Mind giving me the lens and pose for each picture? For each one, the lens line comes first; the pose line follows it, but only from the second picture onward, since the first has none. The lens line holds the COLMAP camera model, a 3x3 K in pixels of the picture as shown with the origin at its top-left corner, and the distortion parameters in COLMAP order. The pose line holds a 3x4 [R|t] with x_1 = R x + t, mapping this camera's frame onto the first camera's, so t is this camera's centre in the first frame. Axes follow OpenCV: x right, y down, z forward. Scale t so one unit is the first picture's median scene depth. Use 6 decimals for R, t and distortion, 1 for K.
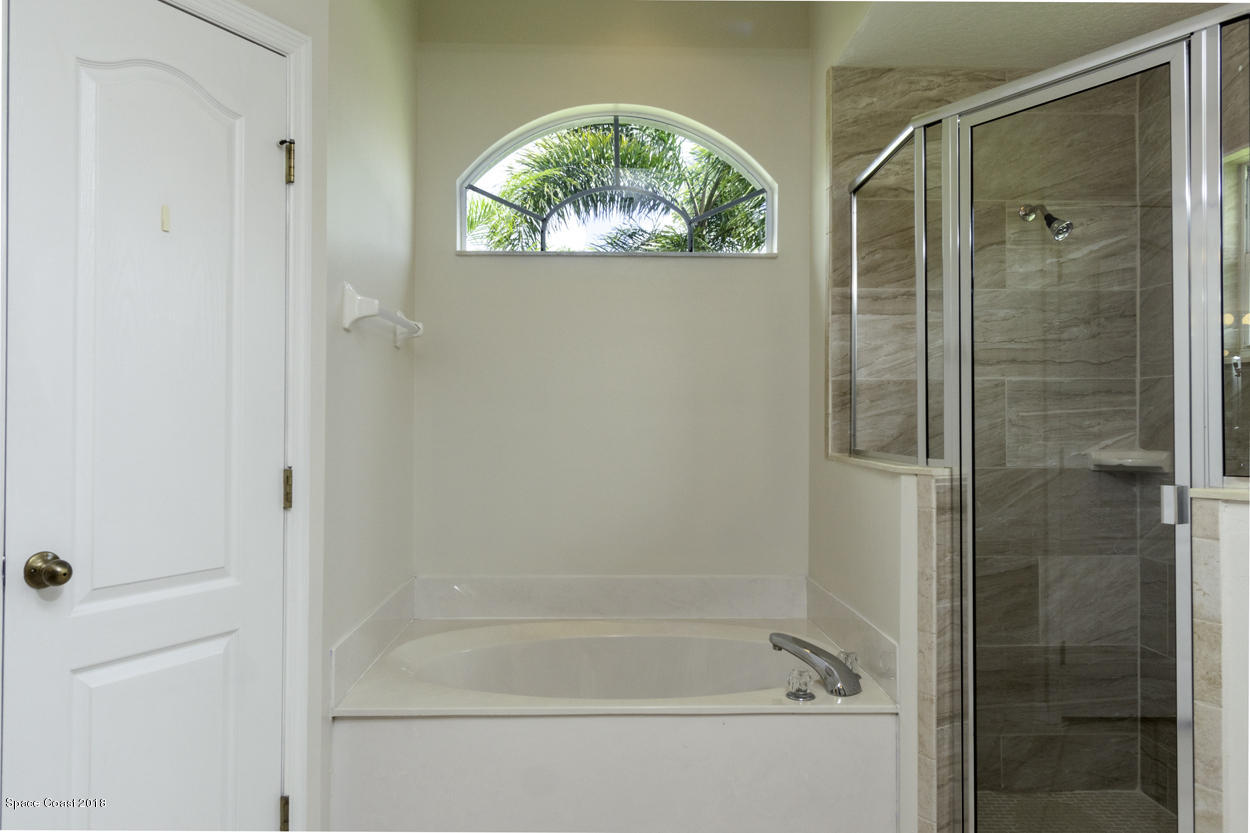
lens RADIAL K [[928.3, 0, 625.0], [0, 928.3, 416.5], [0, 0, 1]] dist [-0.001961, -0.002074]
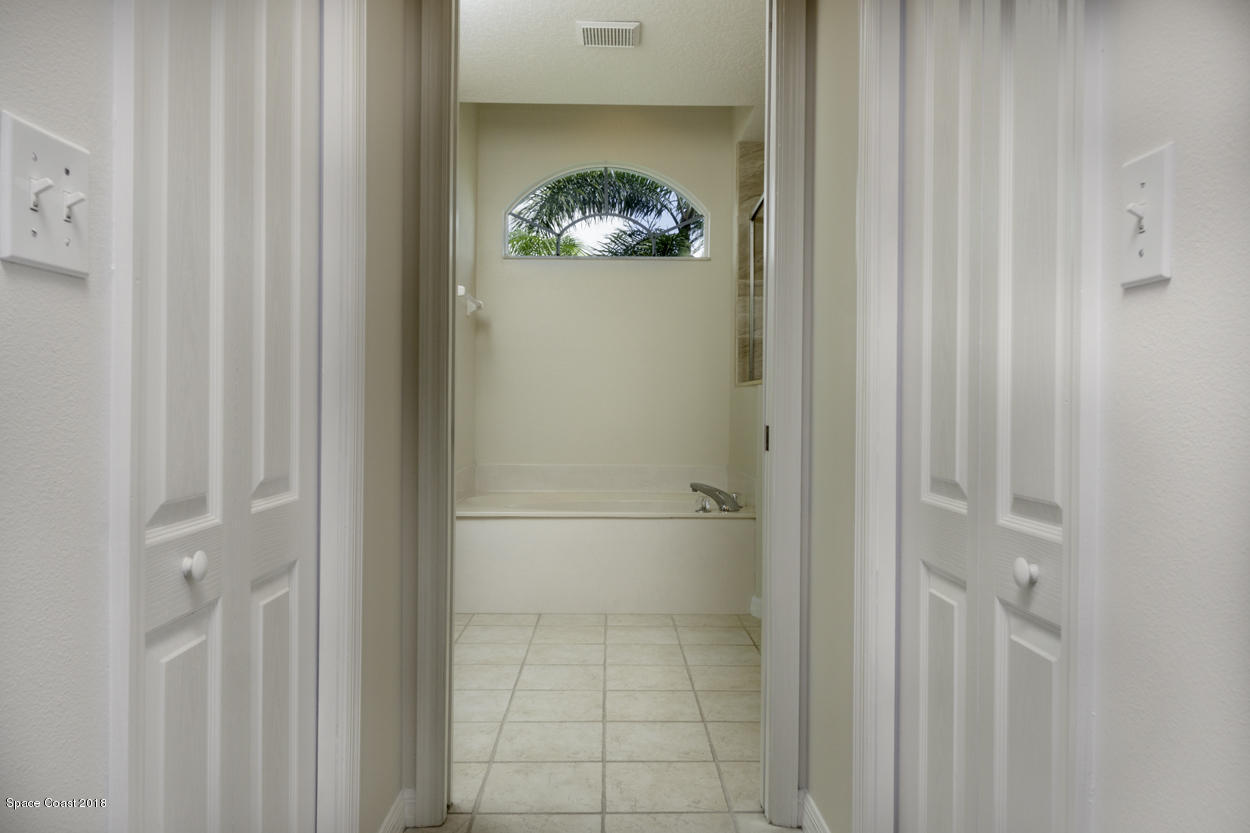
lens RADIAL K [[928.3, 0, 625.0], [0, 928.3, 416.5], [0, 0, 1]] dist [-0.001961, -0.002074]
pose [[0.999908, 0.002835, -0.013292, 0.049445], [-0.002699, 0.999944, 0.010211, 0.081522], [0.013320, -0.010174, 0.999860, -0.608083]]
